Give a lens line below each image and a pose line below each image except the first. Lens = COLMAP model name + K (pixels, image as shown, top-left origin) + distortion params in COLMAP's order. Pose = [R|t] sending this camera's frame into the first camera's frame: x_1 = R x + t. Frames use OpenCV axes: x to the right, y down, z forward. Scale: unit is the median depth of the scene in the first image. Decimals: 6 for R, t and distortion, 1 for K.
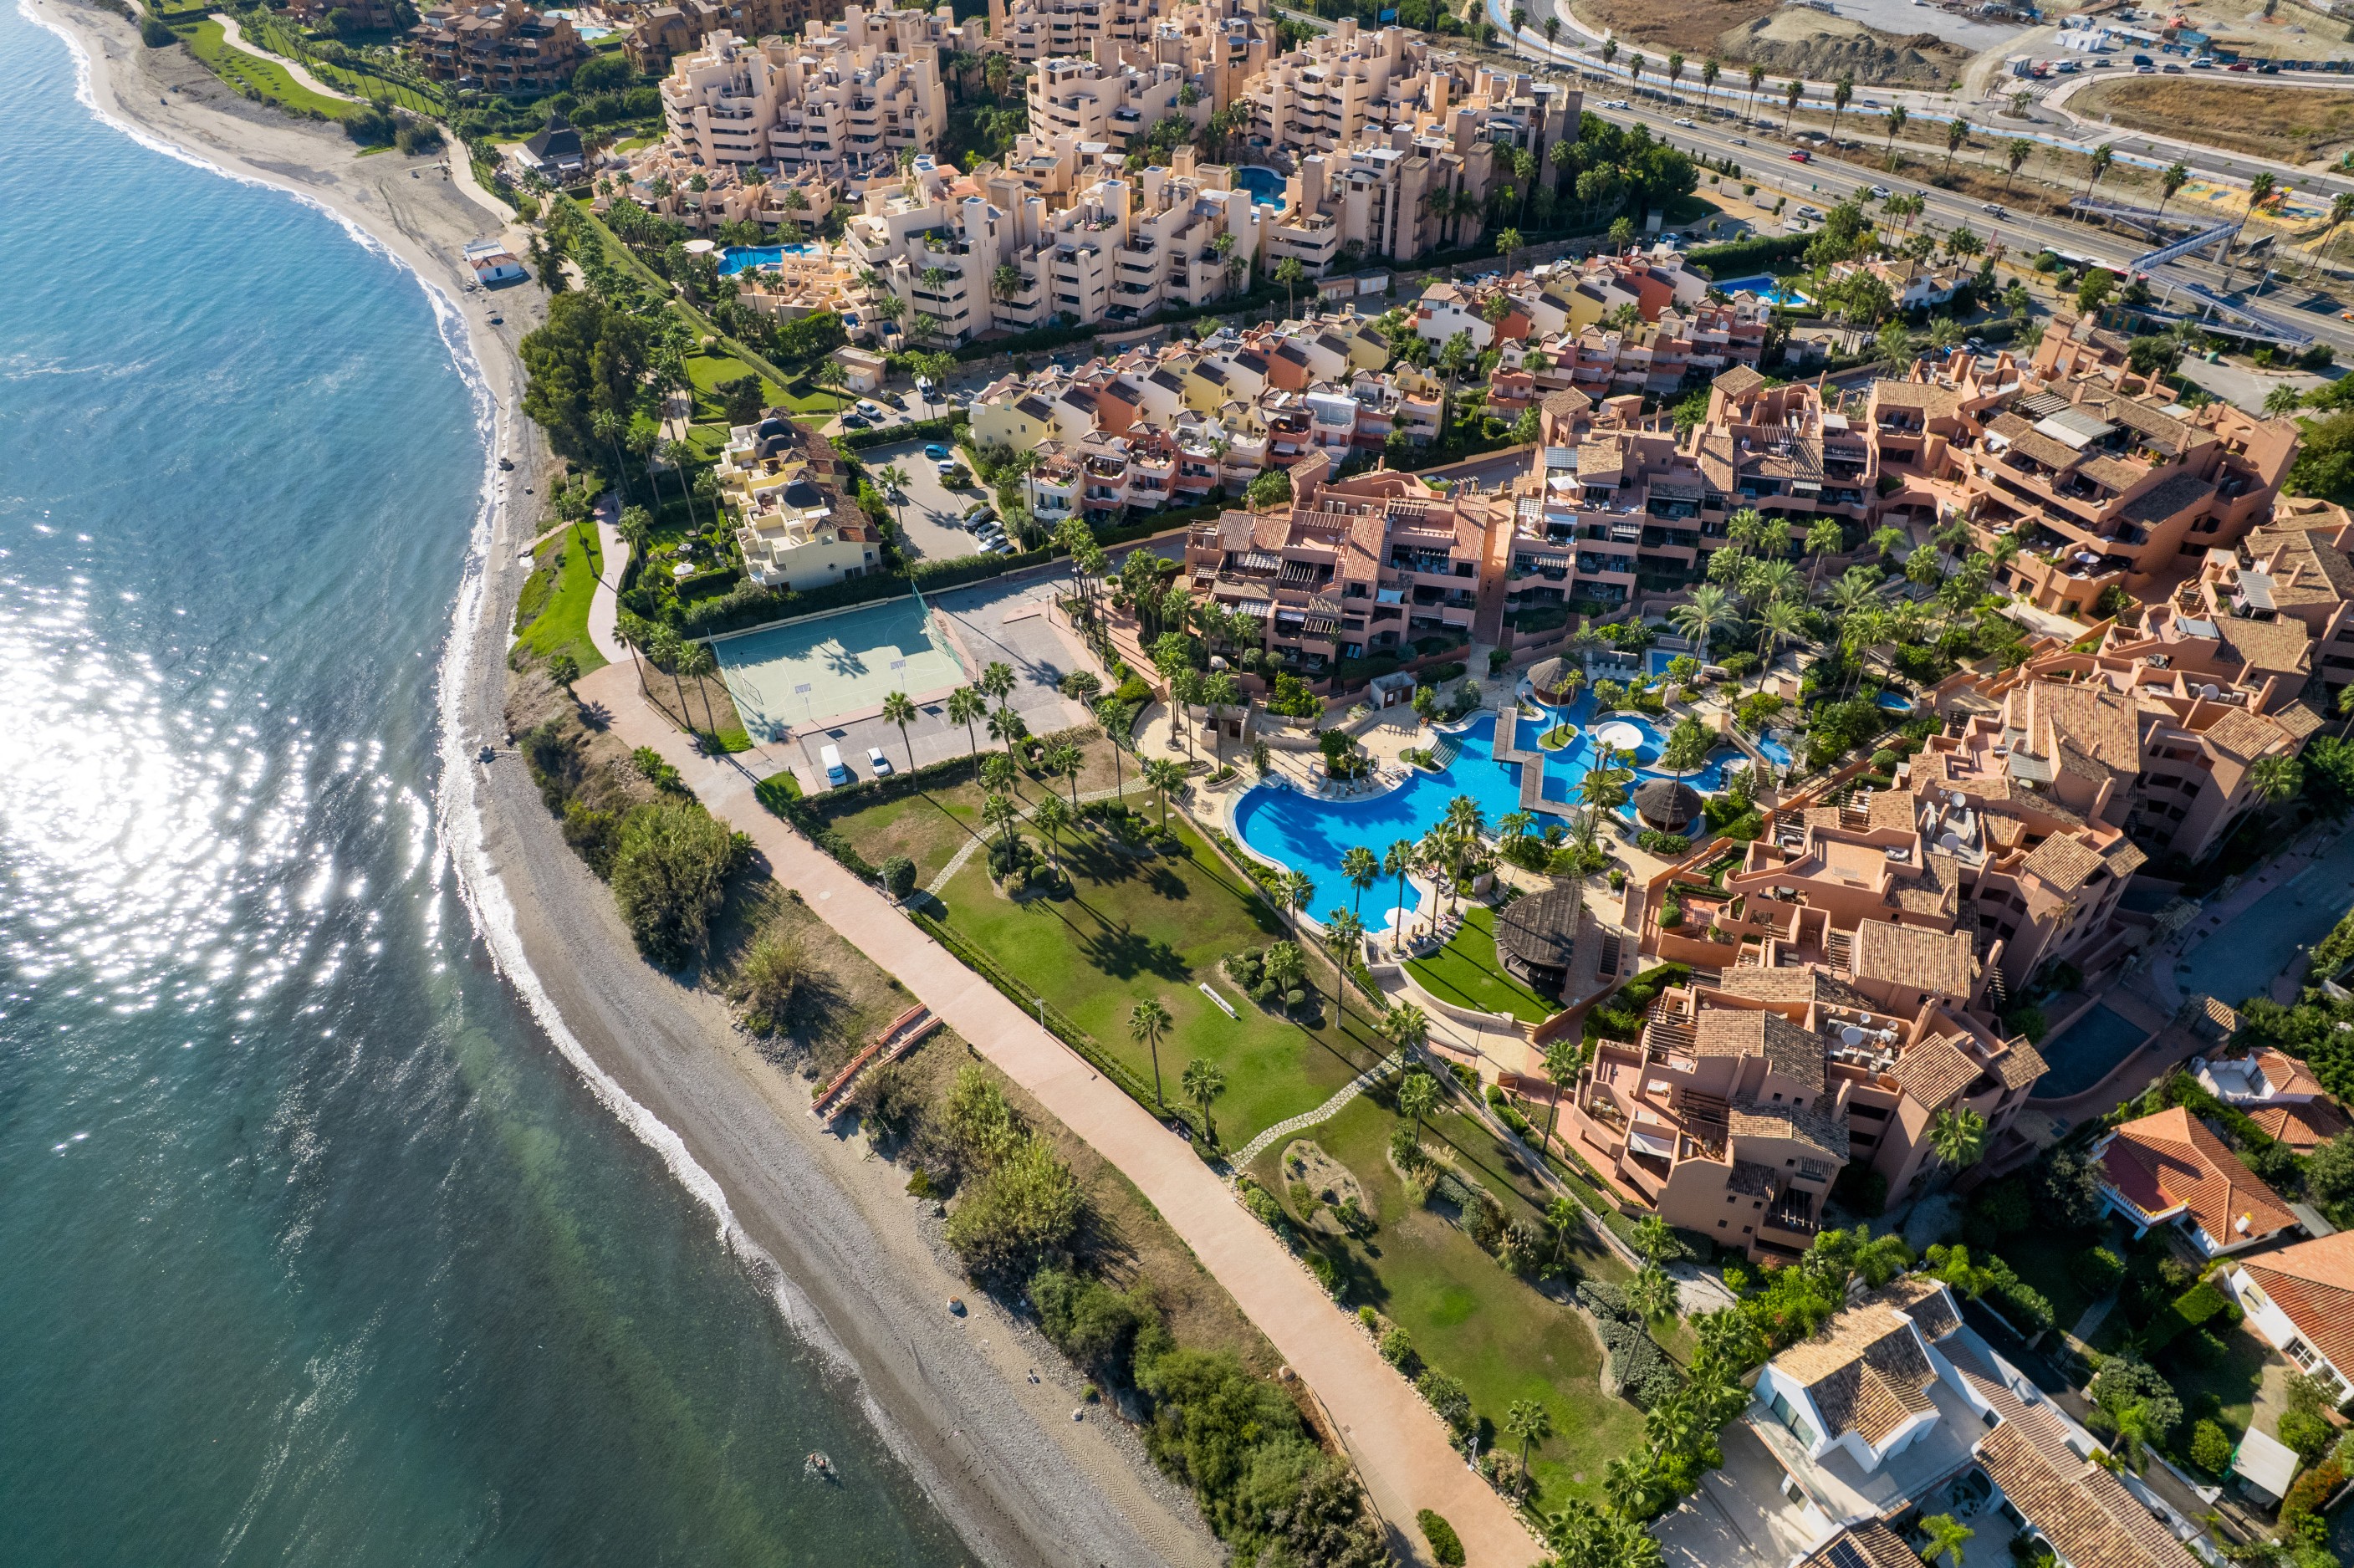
lens RADIAL K [[1503.5, 0, 1179.7], [0, 1503.5, 796.1], [0, 0, 1]] dist [-0.088136, 0.082661]
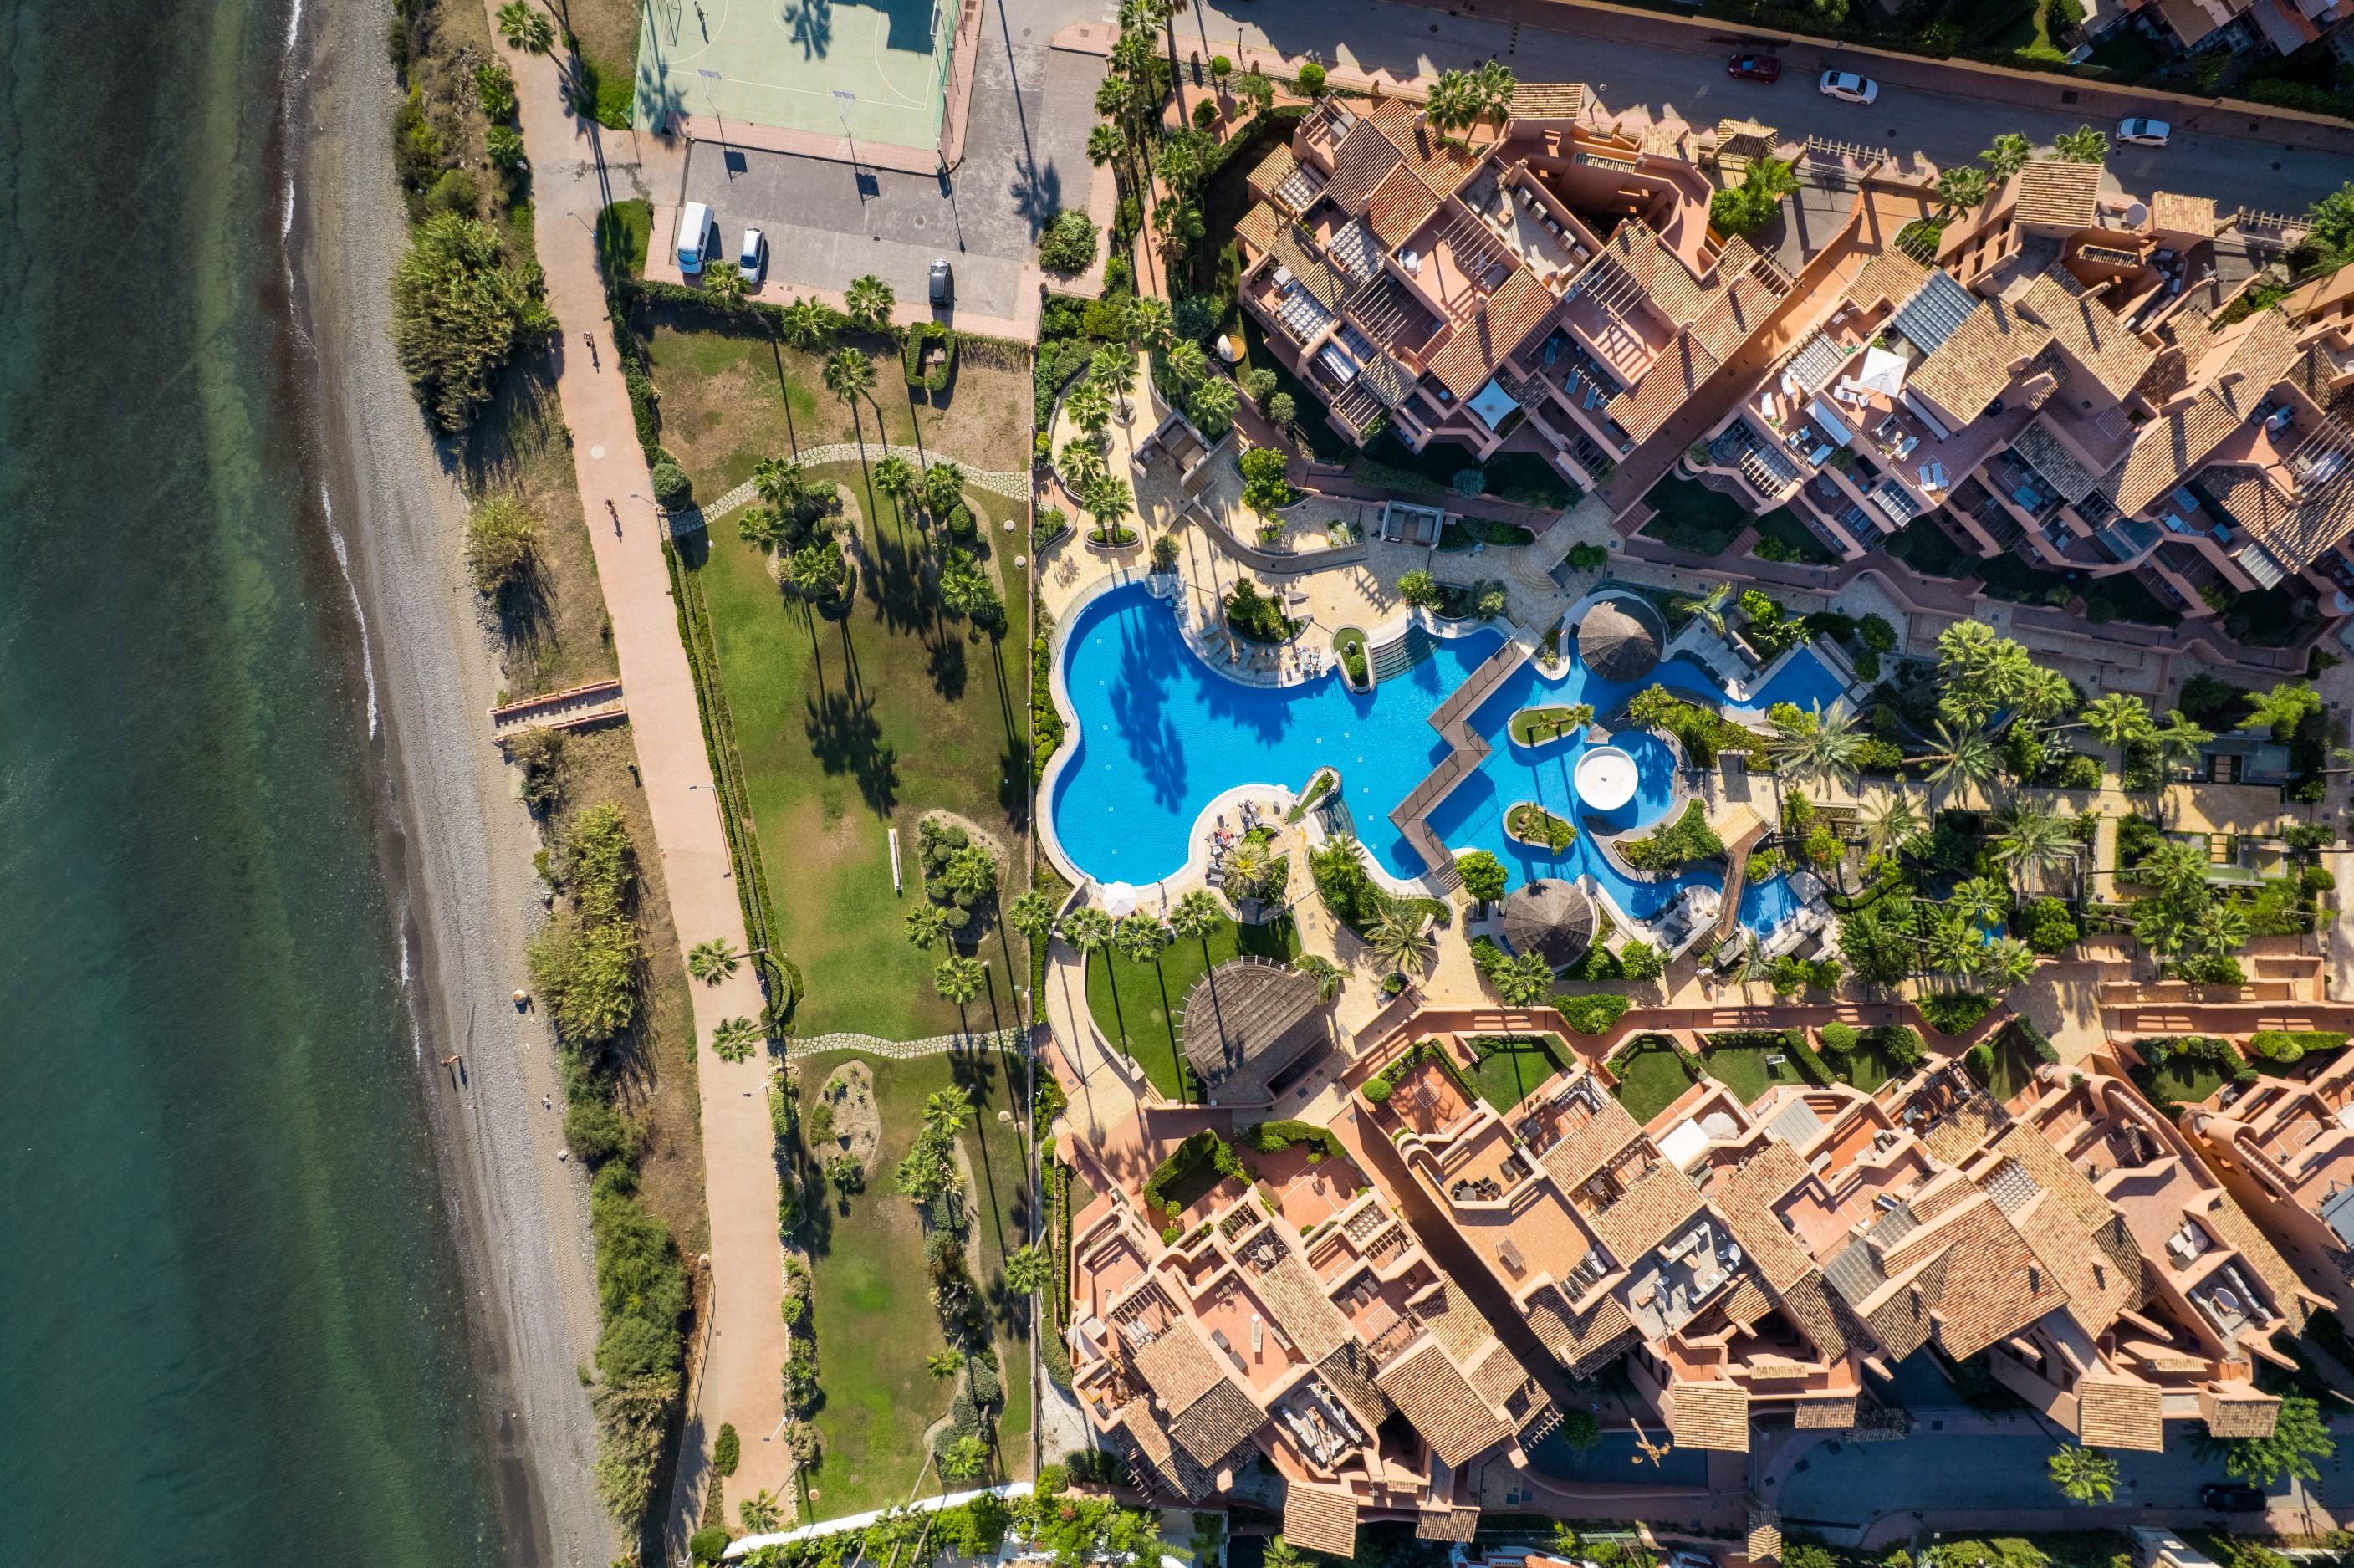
lens RADIAL K [[1553.6, 0, 1243.8], [0, 1553.6, 786.8], [0, 0, 1]] dist [-0.067457, 0.053481]
pose [[0.842713, 0.538361, -0.001415, 0.139325], [-0.344877, 0.541860, 0.766451, -0.516873], [0.413394, -0.645410, 0.642301, 0.413778]]
